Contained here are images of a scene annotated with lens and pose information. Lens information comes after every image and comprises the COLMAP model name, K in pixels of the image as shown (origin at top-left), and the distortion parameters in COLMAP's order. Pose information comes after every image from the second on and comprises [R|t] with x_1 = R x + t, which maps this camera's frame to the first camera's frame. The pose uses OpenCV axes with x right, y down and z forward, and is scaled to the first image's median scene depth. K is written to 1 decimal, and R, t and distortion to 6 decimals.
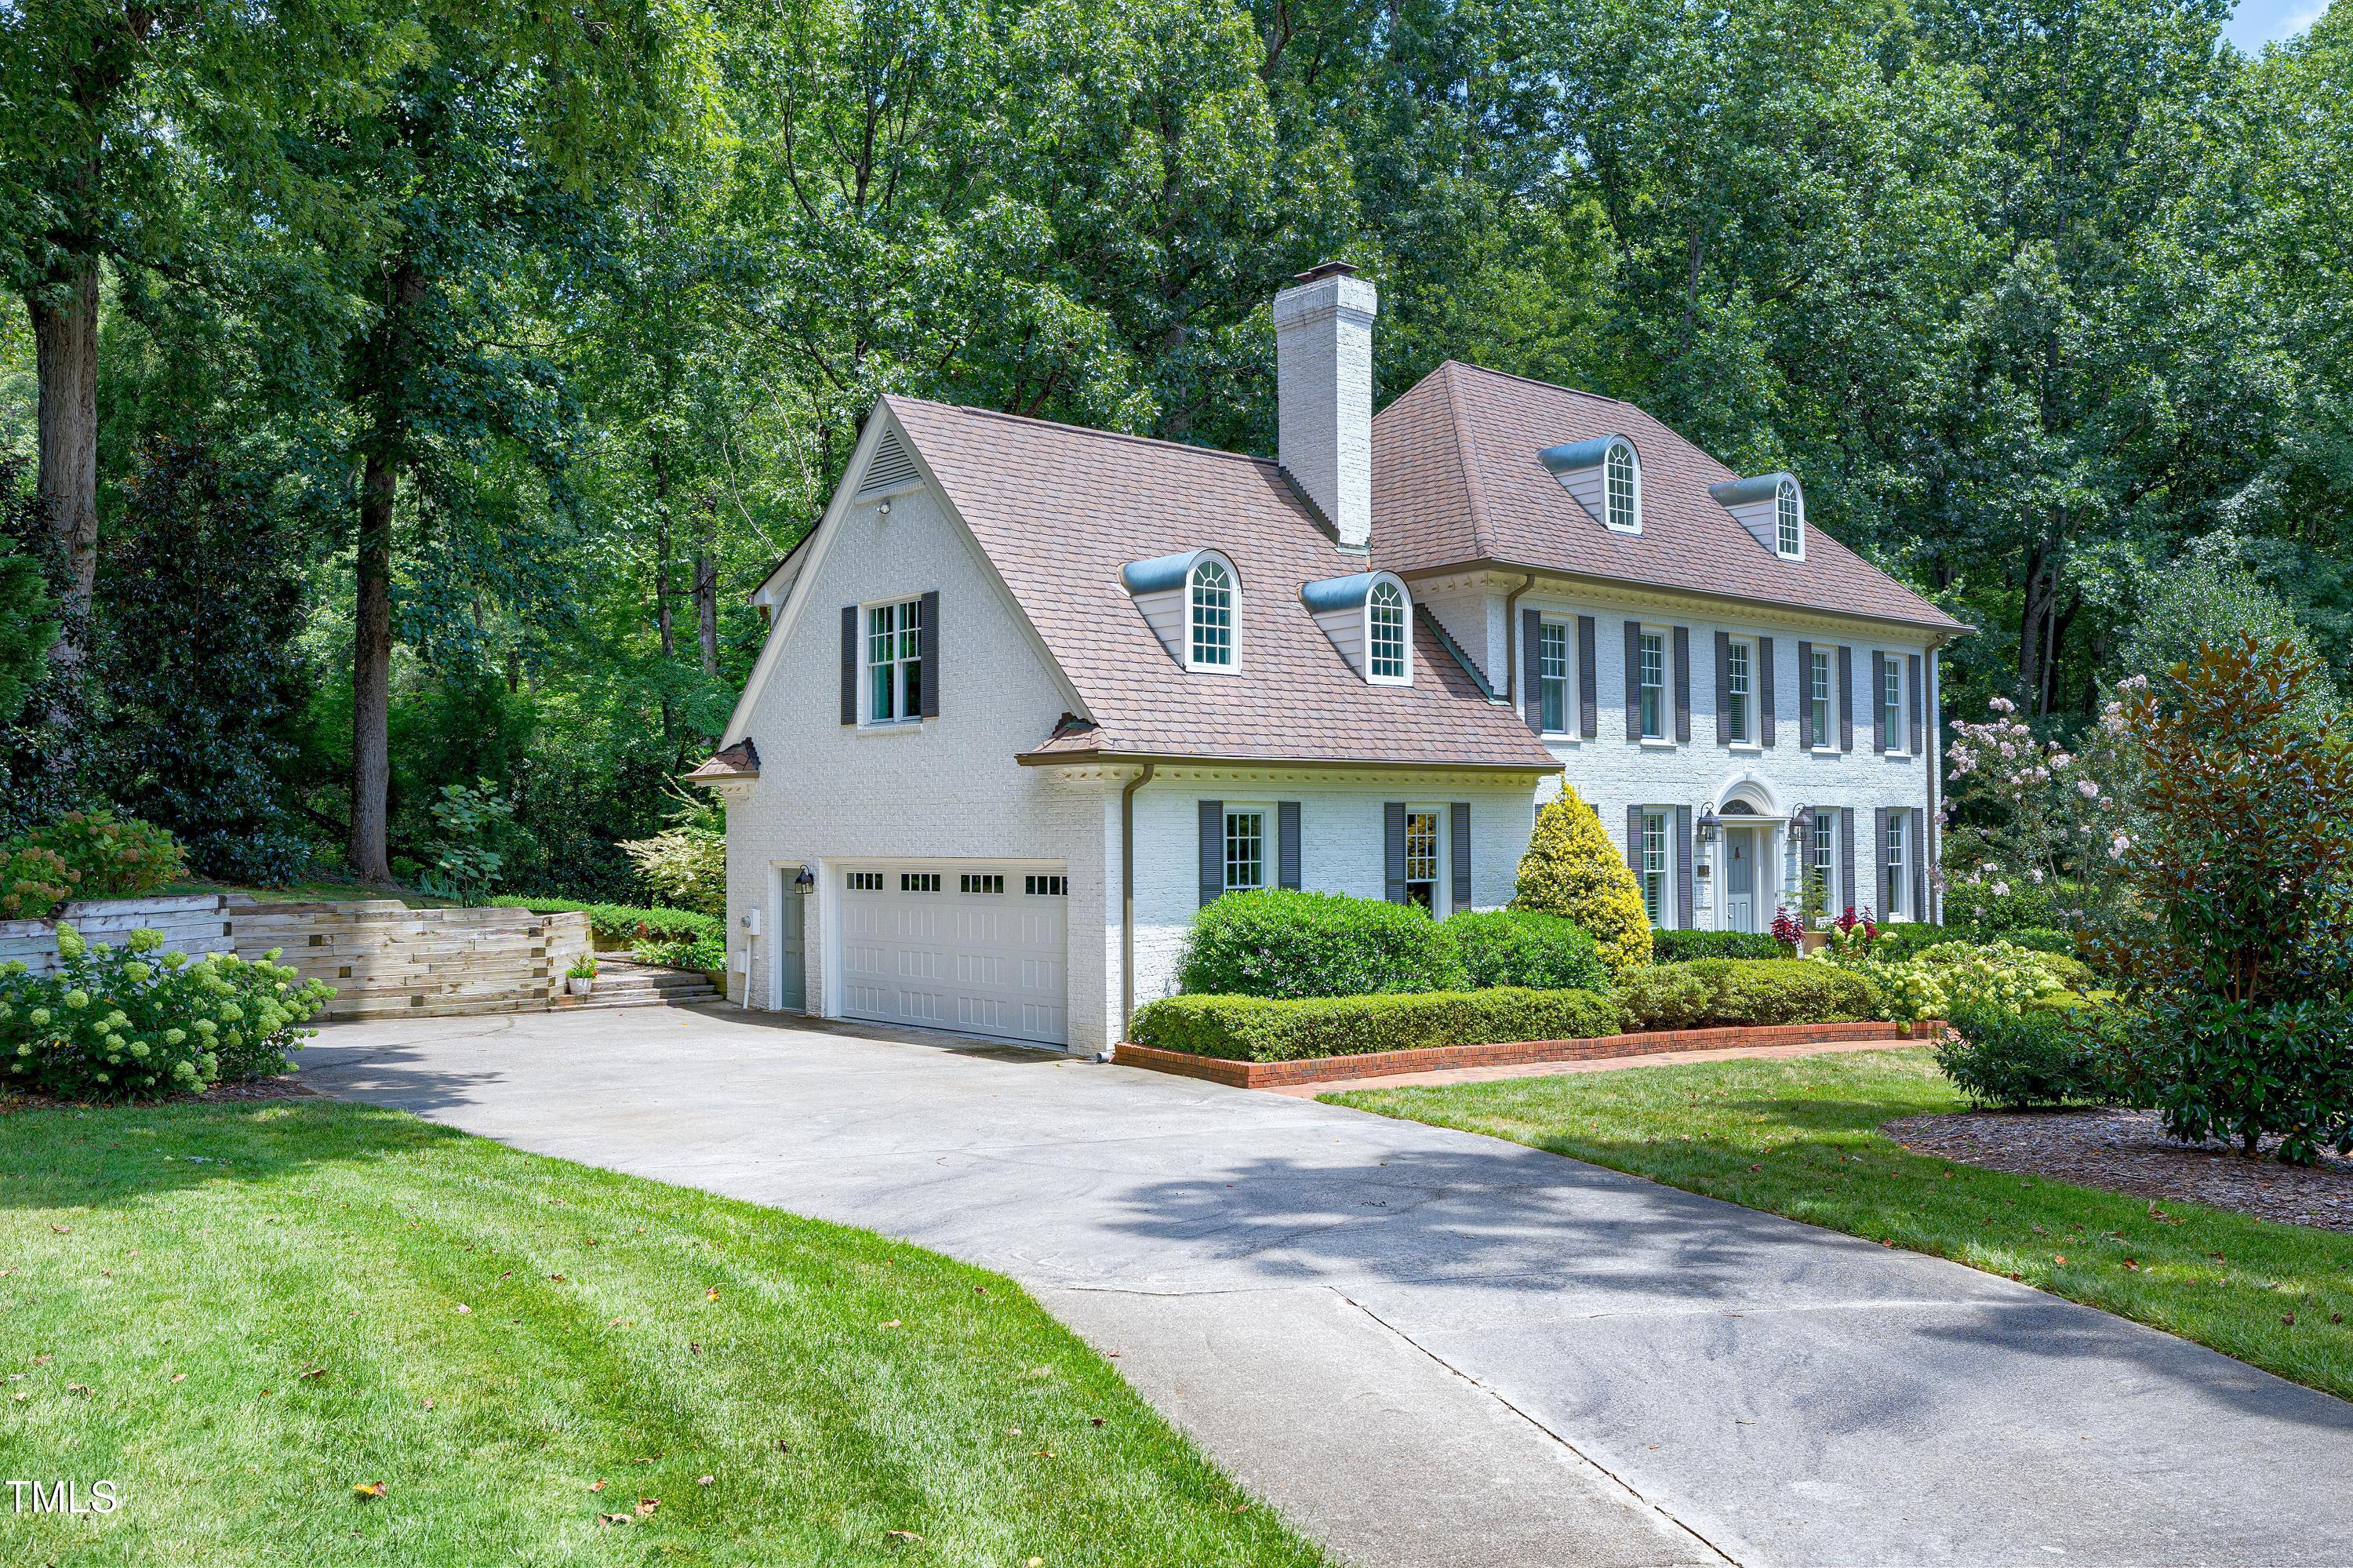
lens RADIAL K [[1887.1, 0, 1176.5], [0, 1887.1, 784.0], [0, 0, 1]] dist [0.002599, -0.000134]
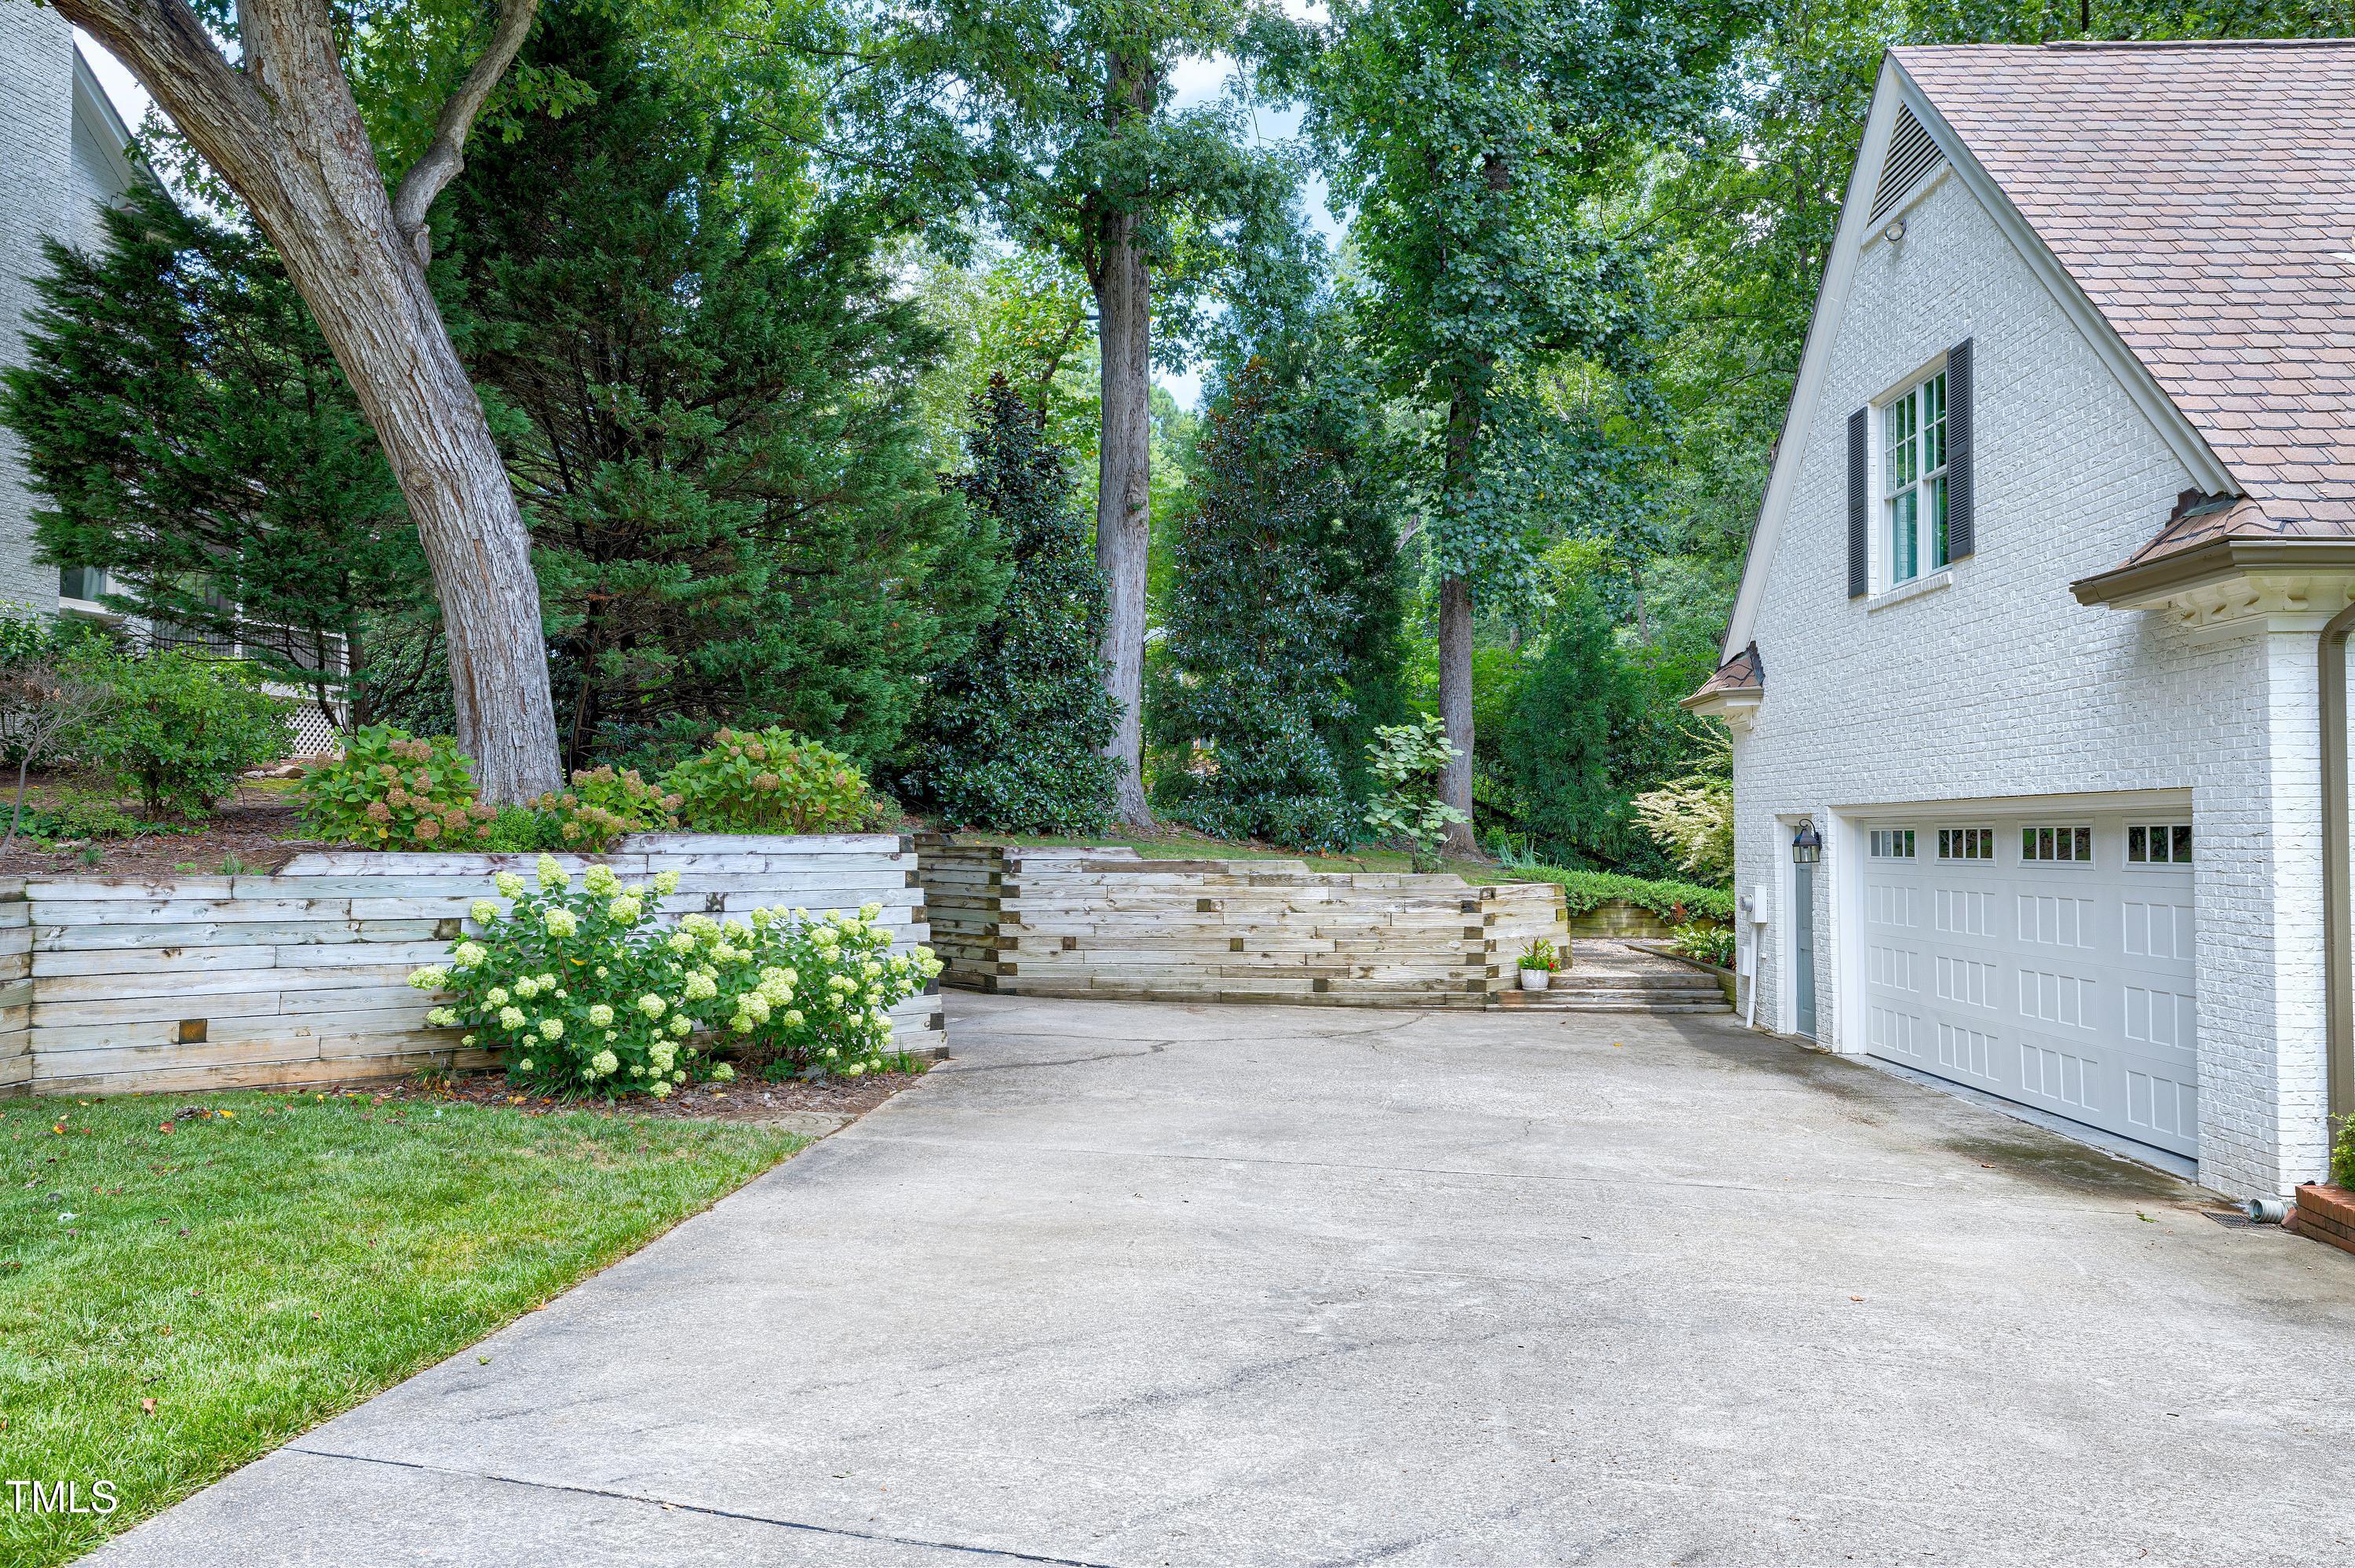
lens RADIAL K [[1663.0, 0, 1165.6], [0, 1663.0, 774.8], [0, 0, 1]] dist [0.003700, 0.000319]
pose [[0.738525, -0.018315, -0.673977, 0.030712], [0.011499, 0.999828, -0.014570, 0.034217], [0.674128, 0.003010, 0.738609, 0.427925]]
